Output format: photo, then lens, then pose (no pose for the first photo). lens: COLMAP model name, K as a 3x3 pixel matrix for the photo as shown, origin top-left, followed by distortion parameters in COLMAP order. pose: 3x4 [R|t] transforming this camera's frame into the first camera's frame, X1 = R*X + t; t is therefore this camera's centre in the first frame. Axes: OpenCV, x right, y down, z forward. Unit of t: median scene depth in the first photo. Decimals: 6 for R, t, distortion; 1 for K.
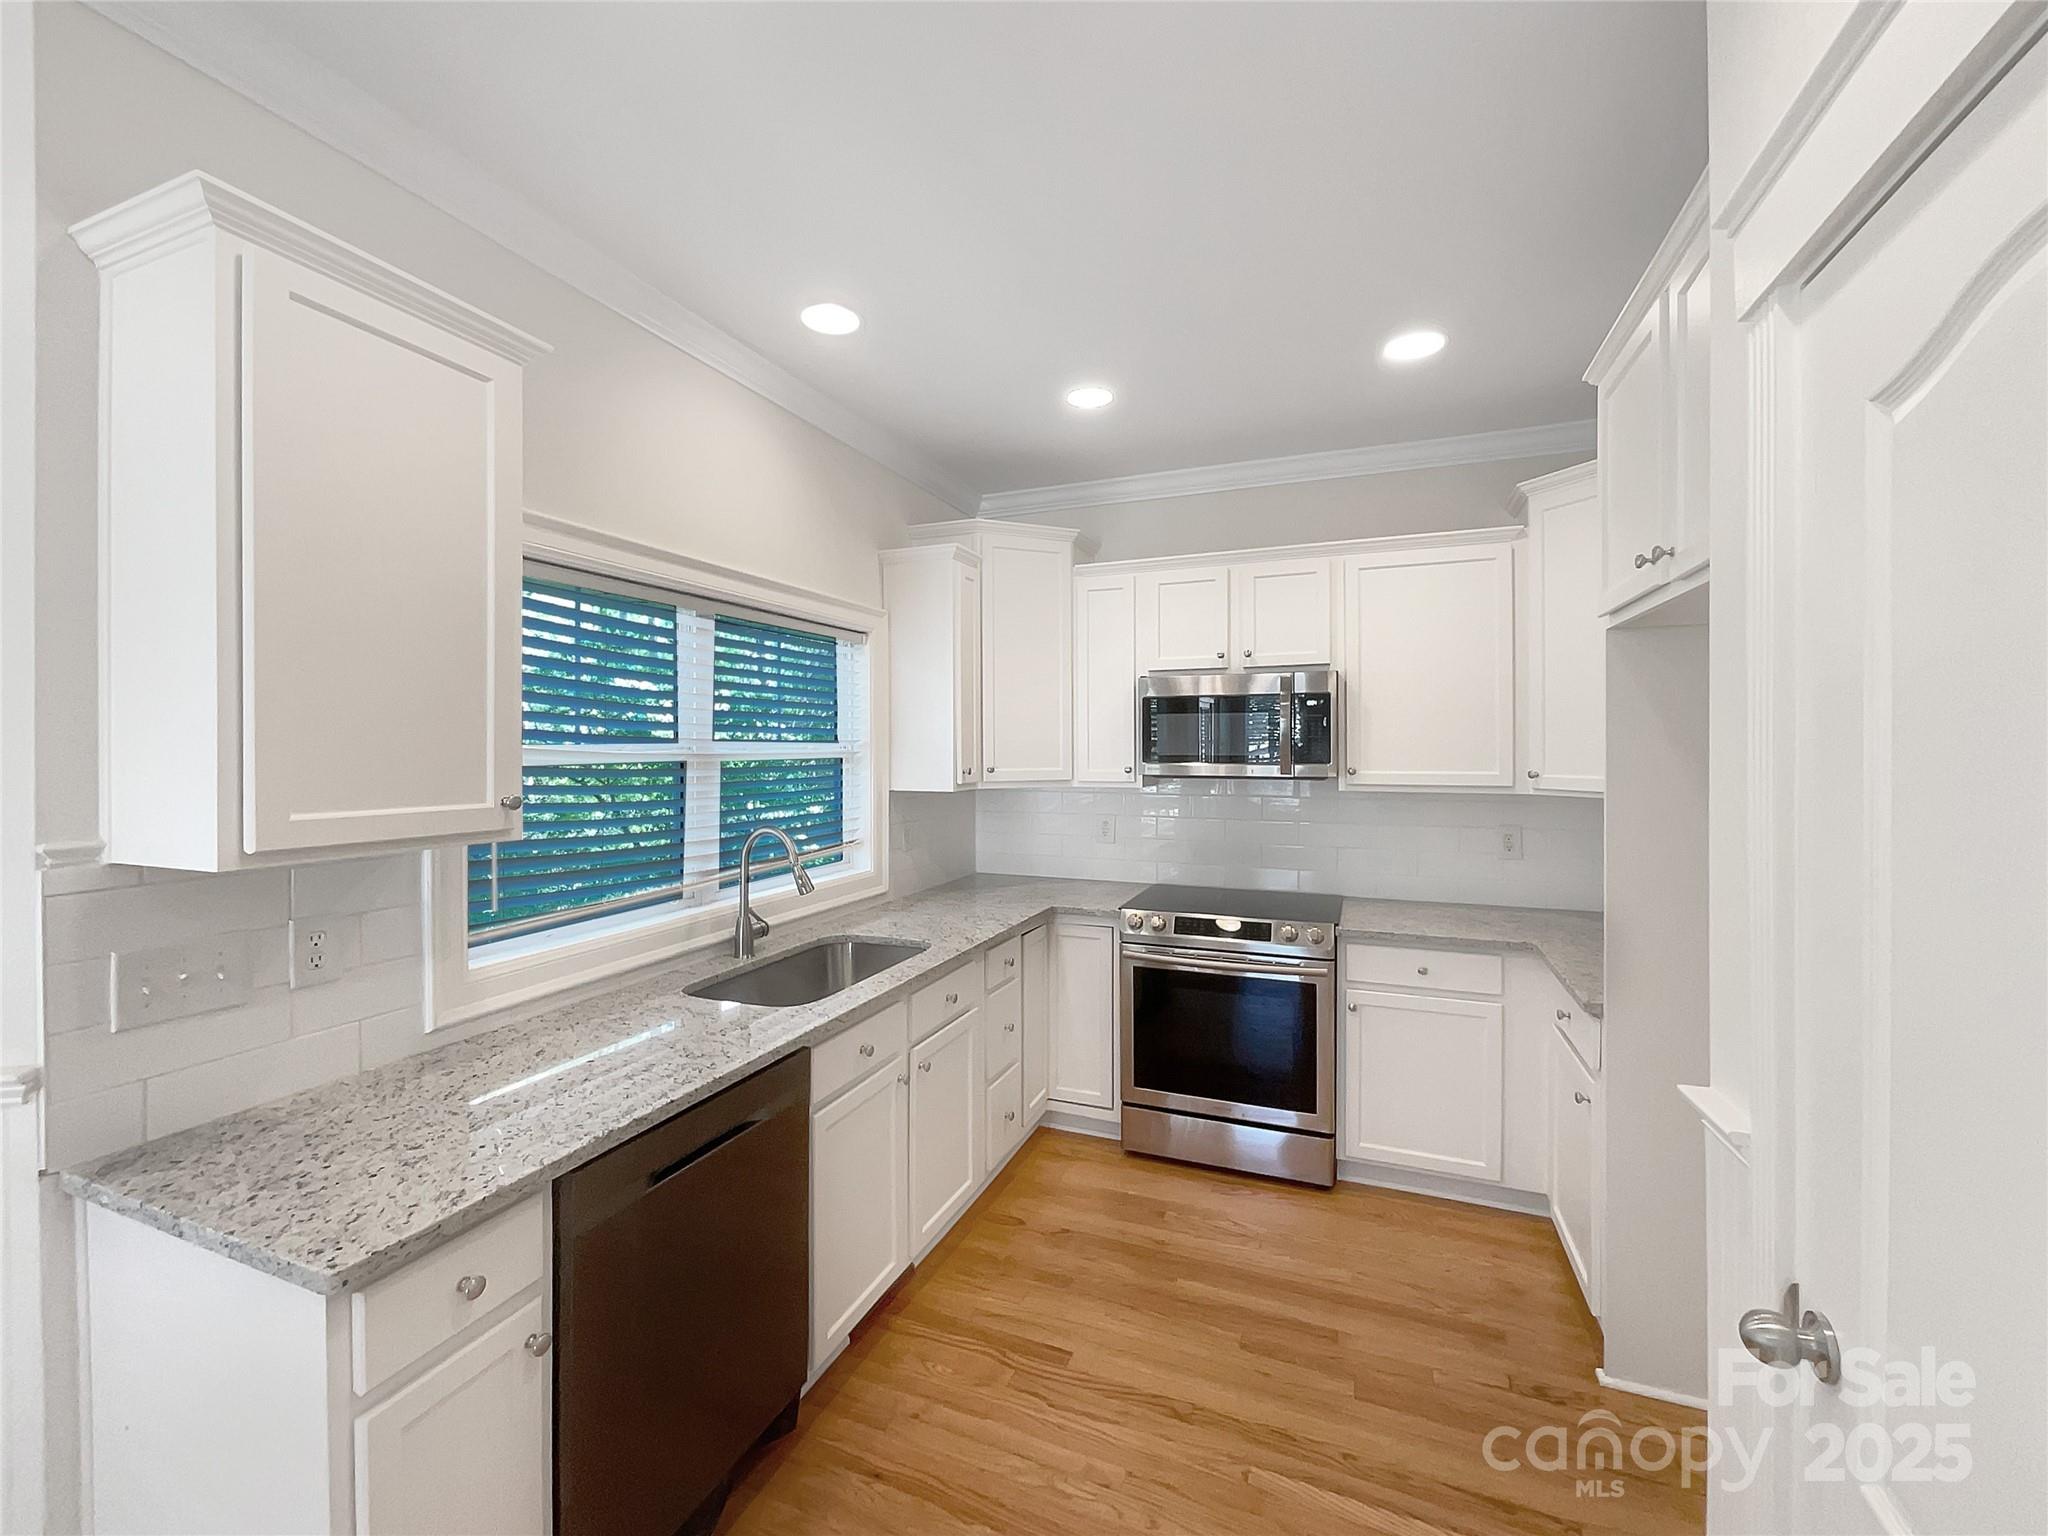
lens RADIAL K [[838.7, 0, 1023.7], [0, 838.7, 772.8], [0, 0, 1]] dist [0.000308, 0.005449]
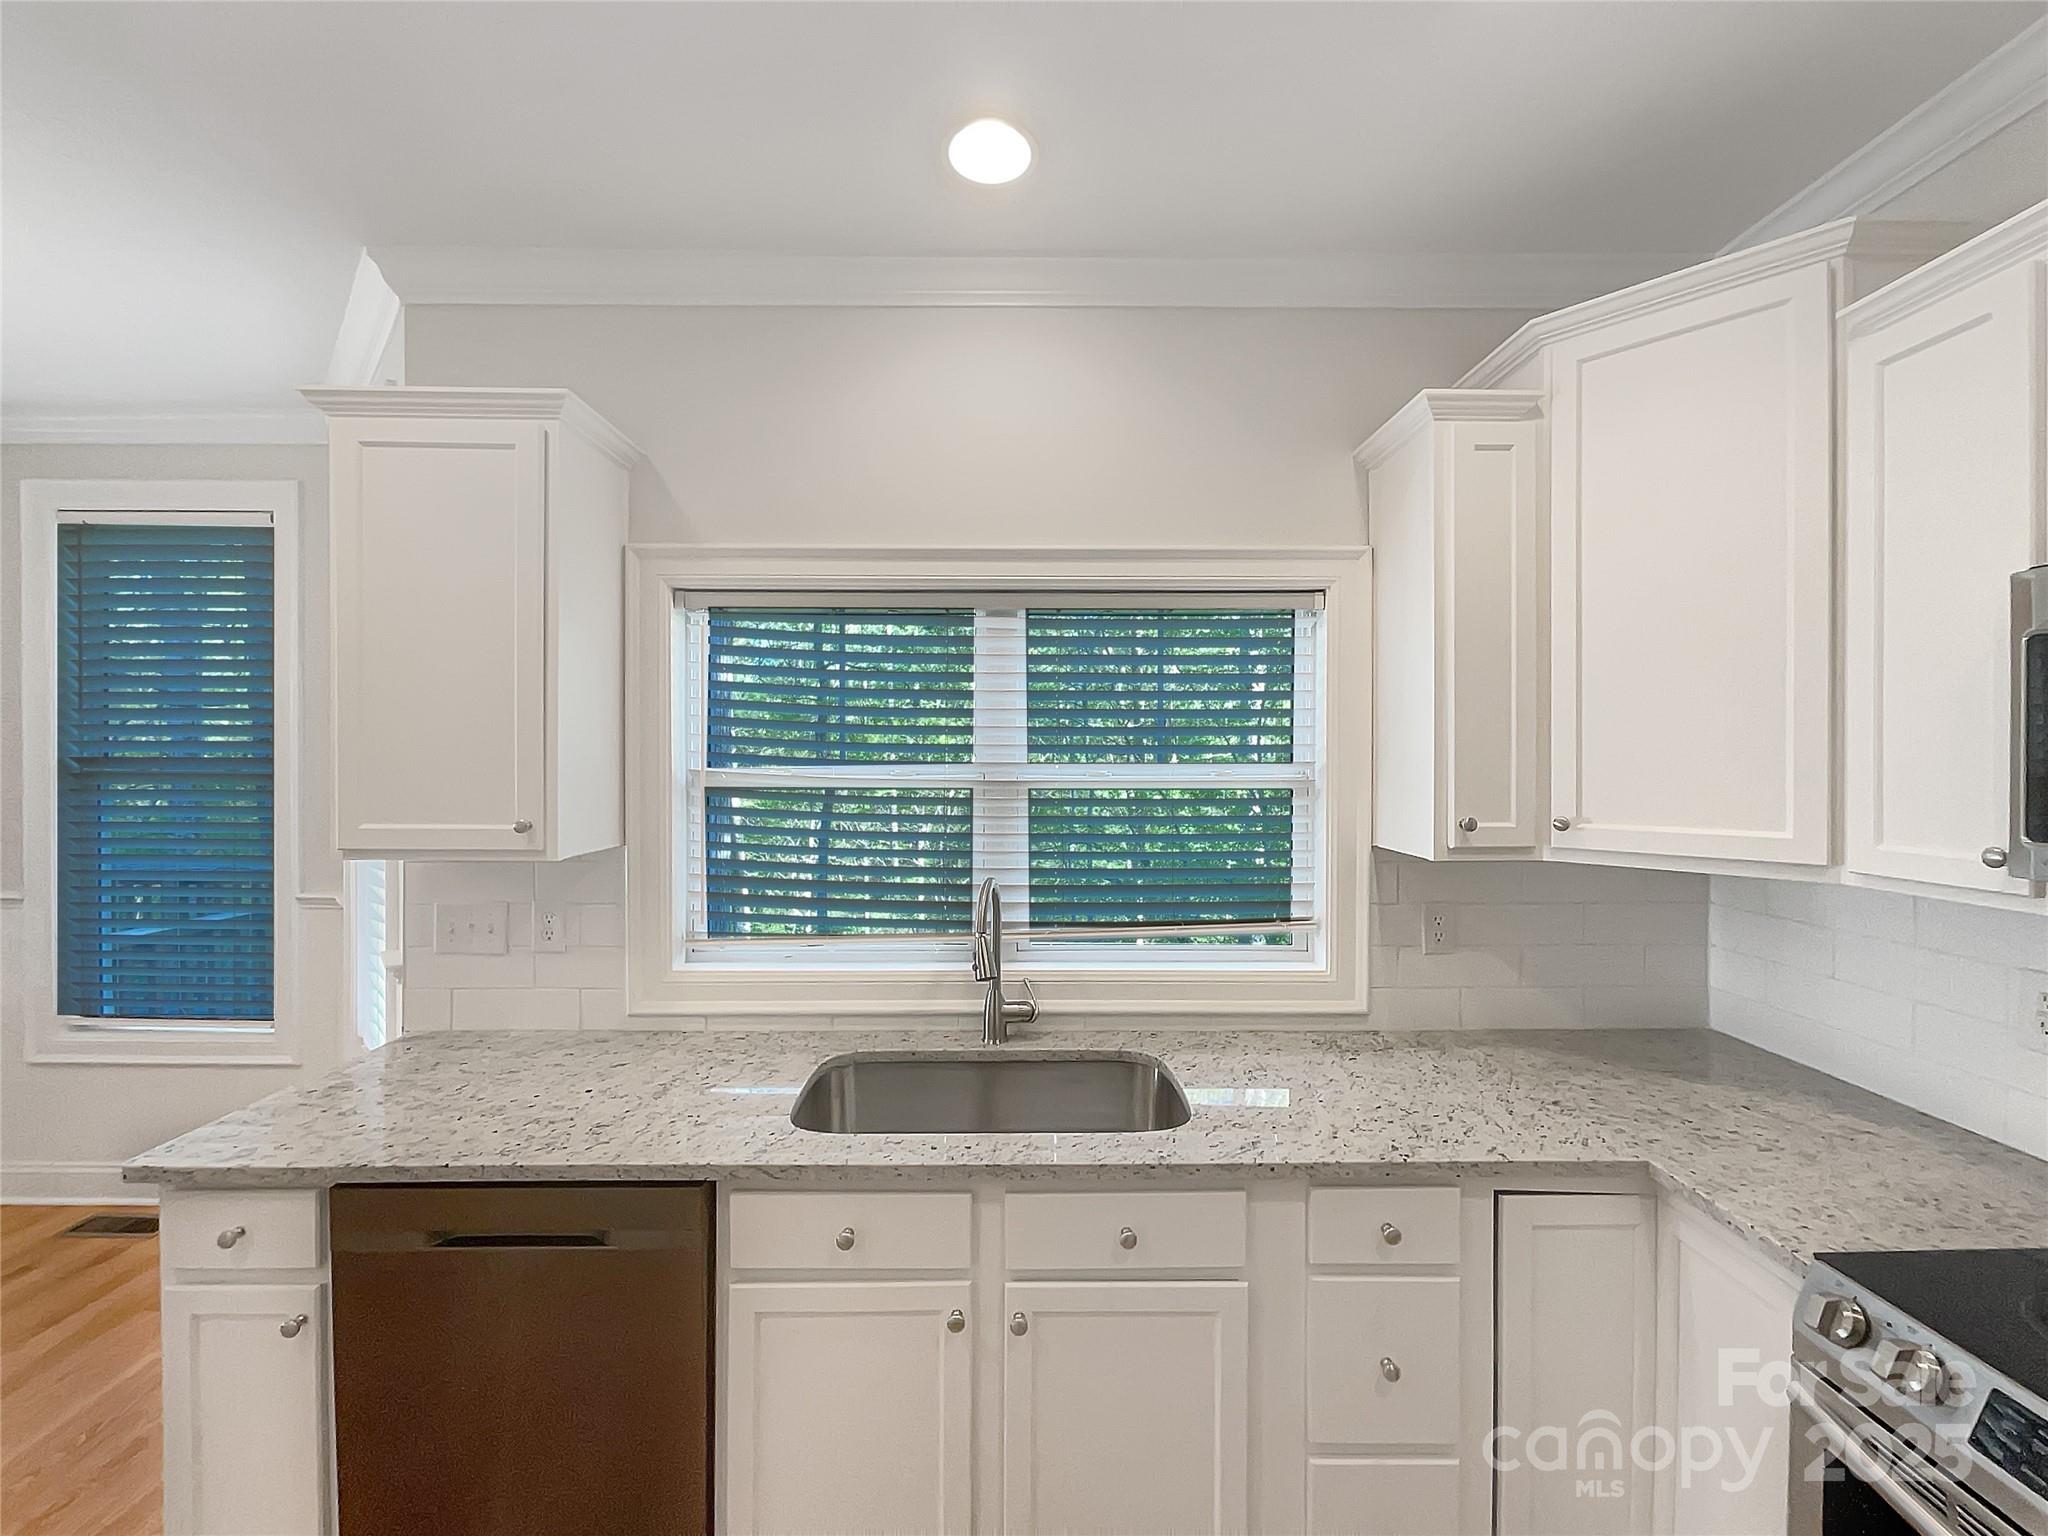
lens RADIAL K [[817.9, 0, 1024.0], [0, 817.9, 768.0], [0, 0, 1]] dist [0.000432, 0.000283]
pose [[0.382314, 0.014403, -0.923920, 0.569738], [-0.029497, 0.999559, 0.003376, -0.058585], [0.923562, 0.025963, 0.382570, 1.087494]]
